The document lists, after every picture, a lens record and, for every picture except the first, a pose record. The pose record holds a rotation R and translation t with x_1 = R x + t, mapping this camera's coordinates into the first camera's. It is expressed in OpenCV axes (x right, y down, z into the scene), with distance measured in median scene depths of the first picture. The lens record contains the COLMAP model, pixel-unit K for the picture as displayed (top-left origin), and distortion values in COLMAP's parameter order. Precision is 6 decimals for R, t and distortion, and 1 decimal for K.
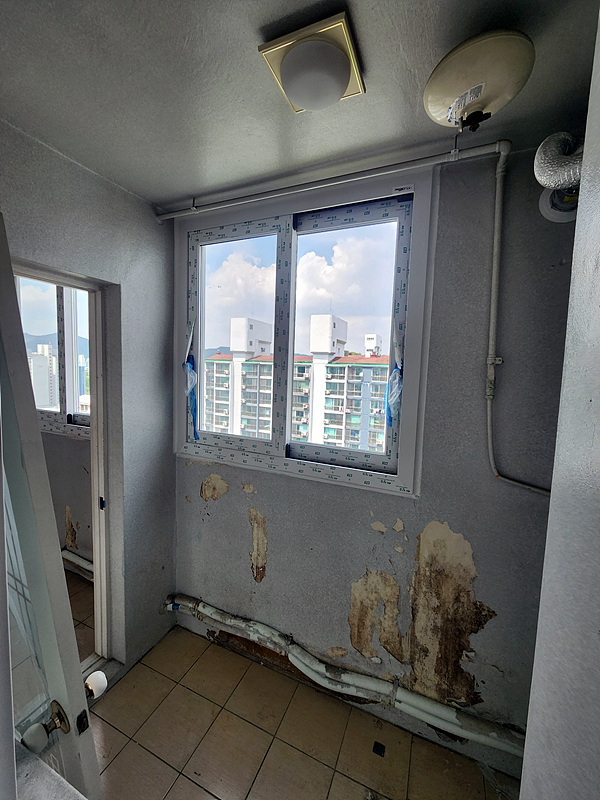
lens RADIAL K [[325.6, 0, 303.6], [0, 325.6, 404.3], [0, 0, 1]] dist [0.004487, 0.000752]
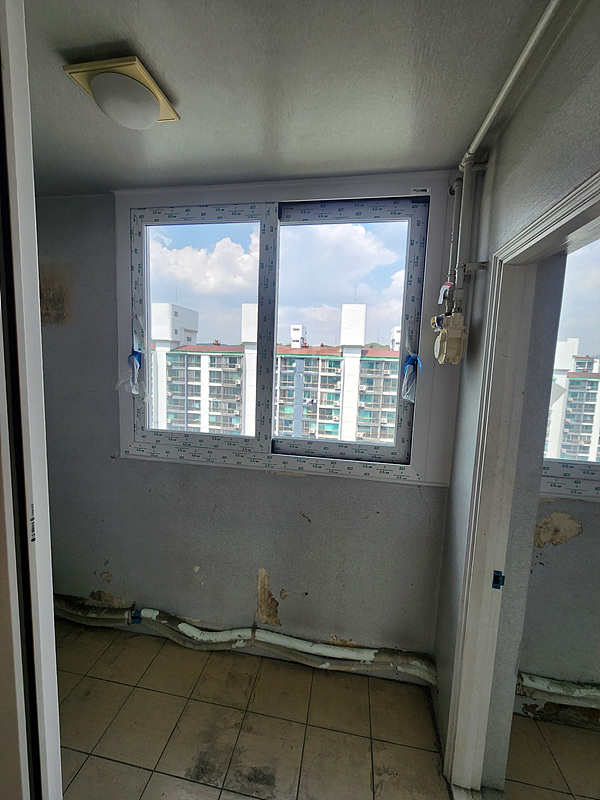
lens RADIAL K [[325.6, 0, 297.6], [0, 325.6, 396.9], [0, 0, 1]] dist [0.004487, 0.000752]
pose [[0.973745, -0.025320, 0.226231, -0.040615], [0.023086, 0.999655, 0.012516, -0.005223], [-0.226470, -0.006964, 0.973993, 0.011892]]
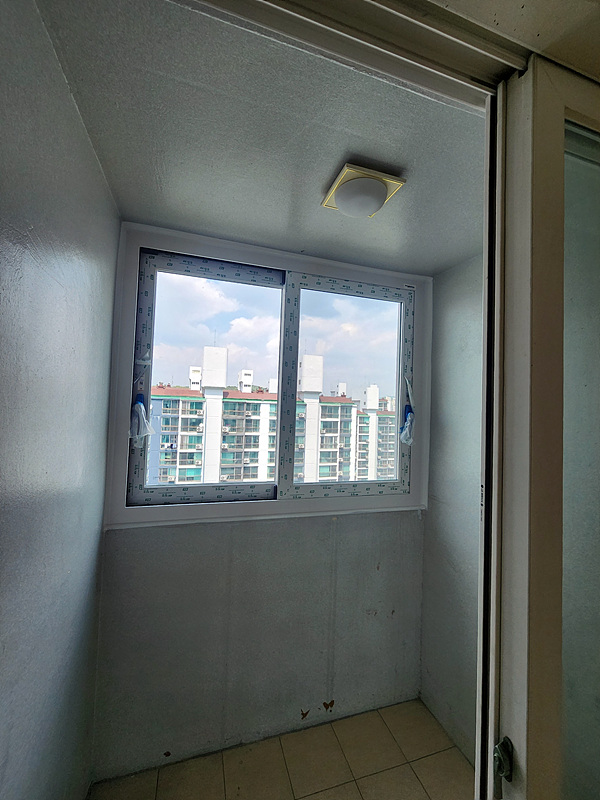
lens RADIAL K [[325.6, 0, 292.5], [0, 325.6, 400.2], [0, 0, 1]] dist [0.004487, 0.000752]
pose [[0.767496, 0.003583, 0.641044, -0.328525], [0.063479, 0.994645, -0.081561, -0.027952], [-0.637903, 0.103290, 0.763158, 0.128527]]
